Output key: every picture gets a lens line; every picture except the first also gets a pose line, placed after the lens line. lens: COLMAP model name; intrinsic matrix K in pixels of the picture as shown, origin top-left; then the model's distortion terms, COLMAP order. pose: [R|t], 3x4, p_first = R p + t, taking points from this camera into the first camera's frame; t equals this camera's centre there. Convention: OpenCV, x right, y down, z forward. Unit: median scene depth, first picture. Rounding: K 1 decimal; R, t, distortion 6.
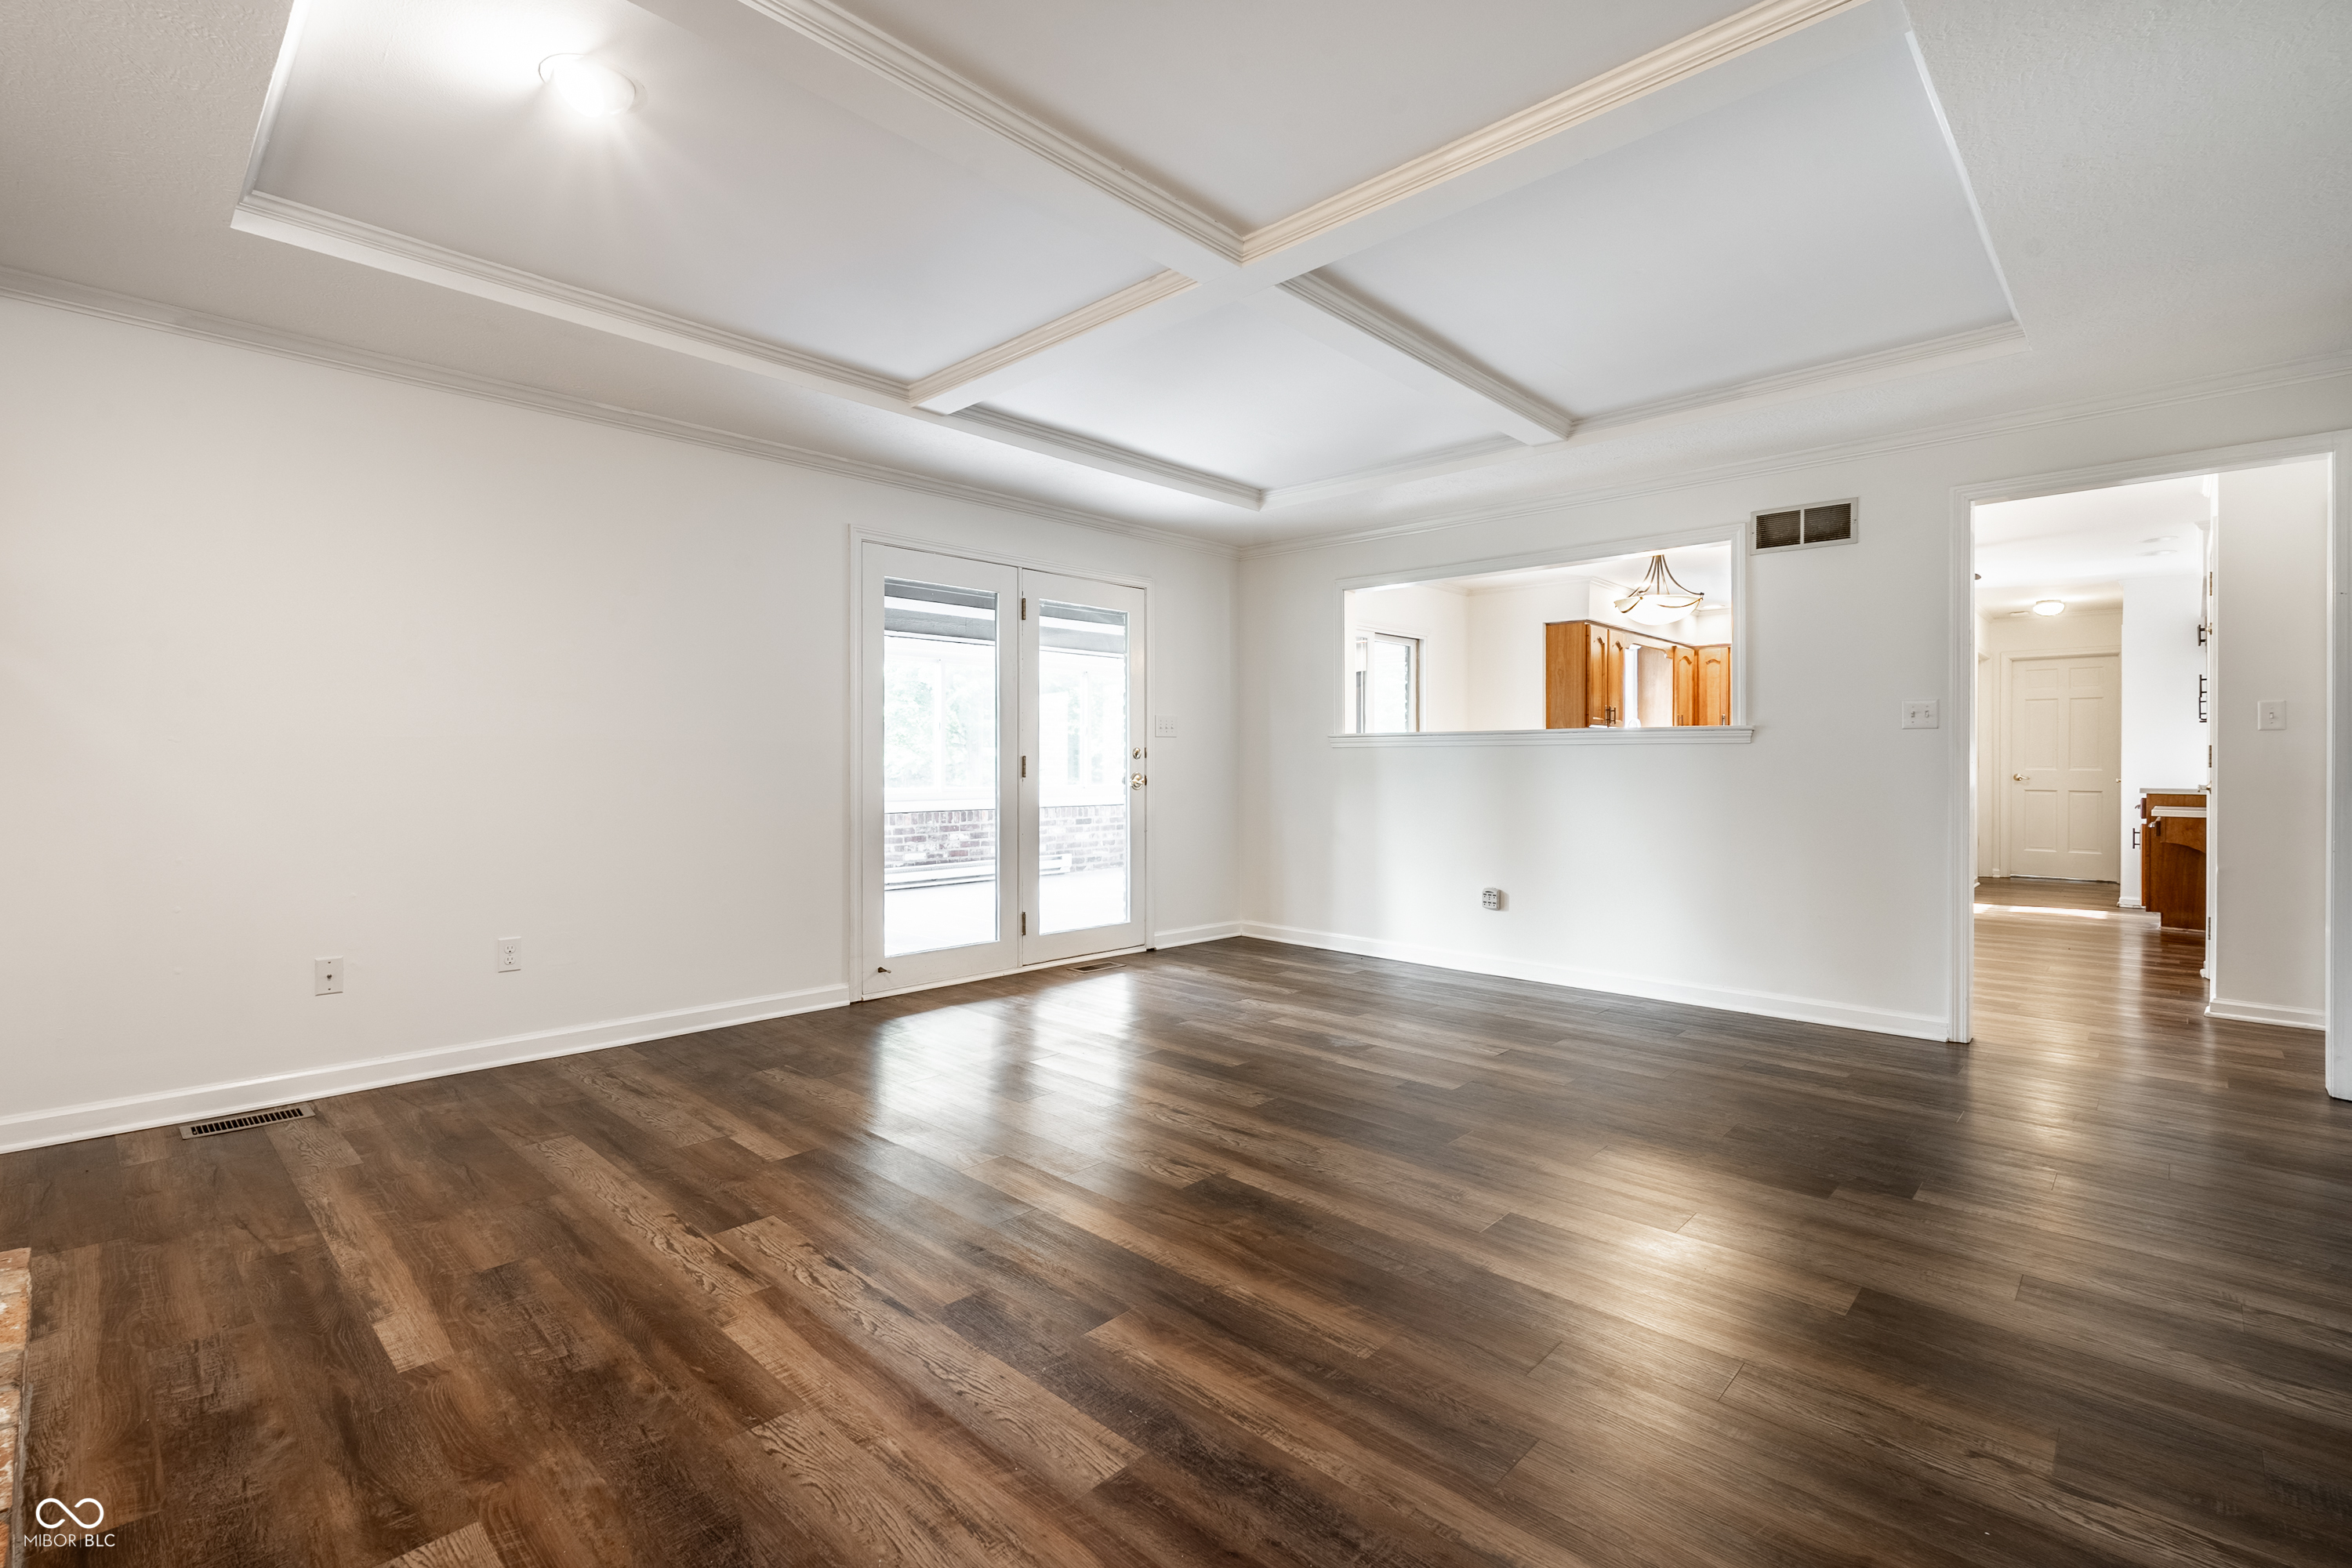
lens RADIAL K [[1056.7, 0, 1171.2], [0, 1056.7, 771.5], [0, 0, 1]] dist [0.003994, -0.000131]
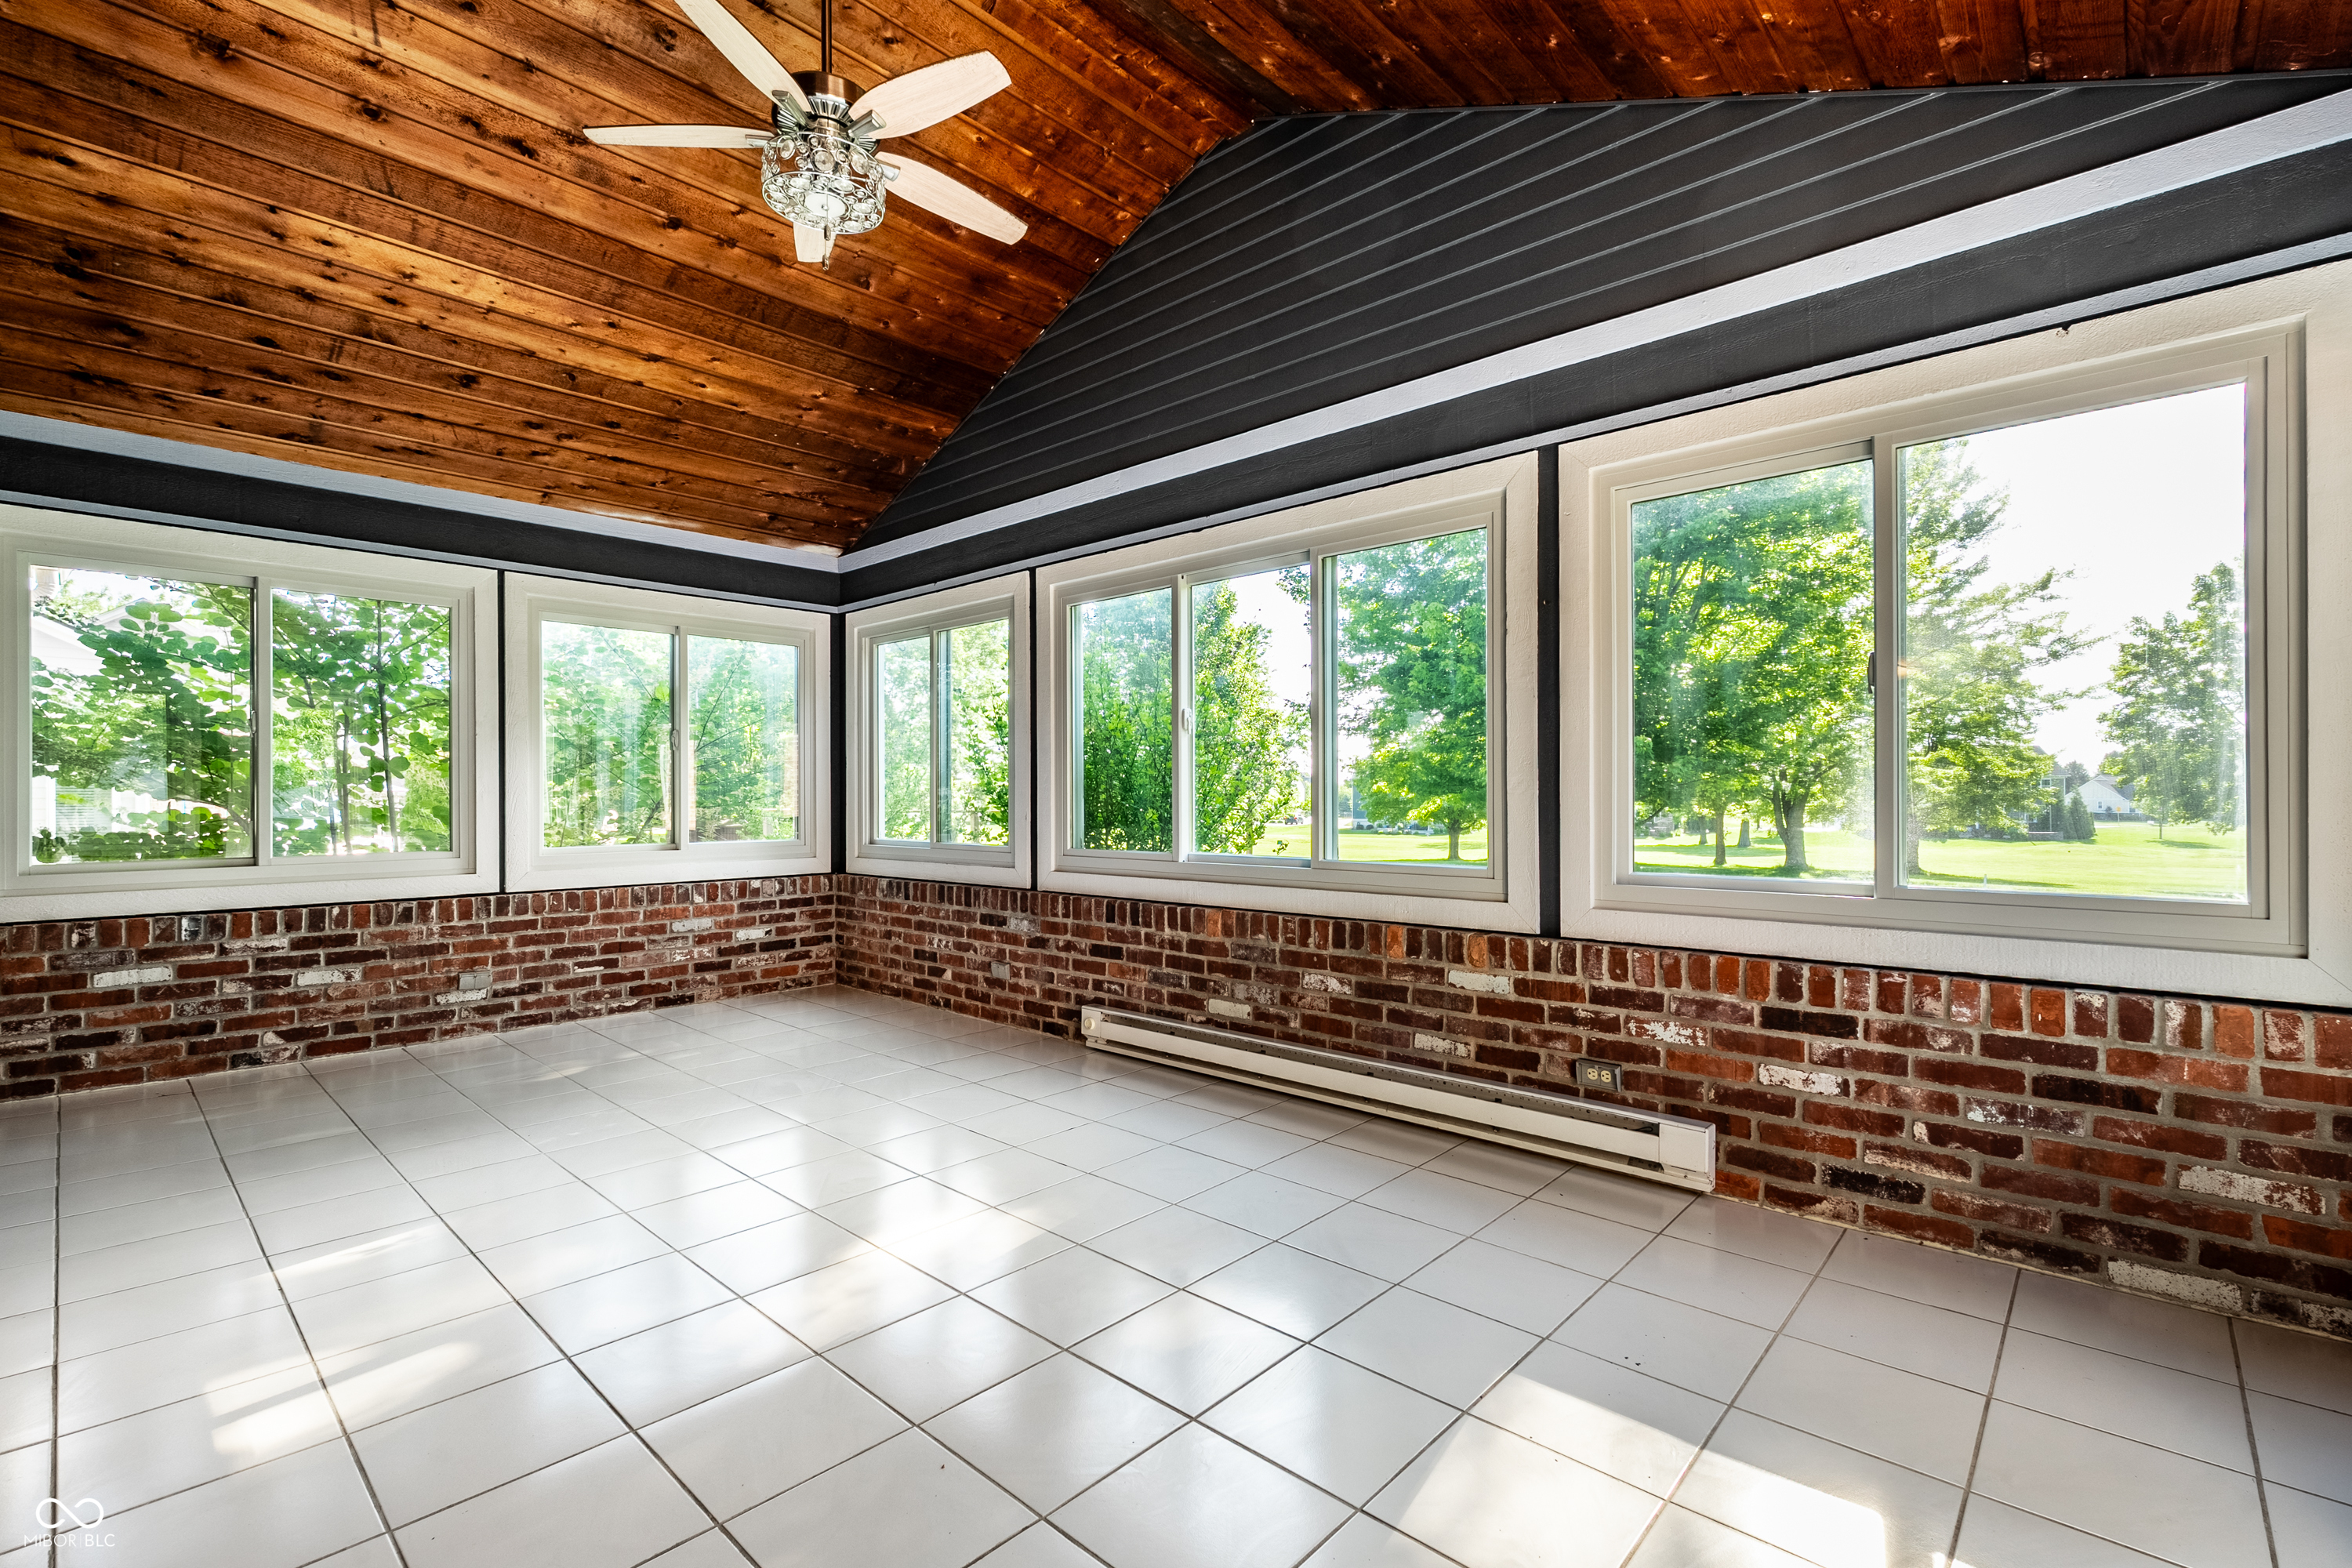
lens RADIAL K [[1033.5, 0, 1176.0], [0, 1033.5, 784.0], [0, 0, 1]] dist [-0.001161, 0.000339]
pose [[0.017499, -0.014530, -0.999741, 0.191712], [-0.003812, 0.999886, -0.014599, -0.008048], [0.999840, 0.004066, 0.017441, 0.946045]]
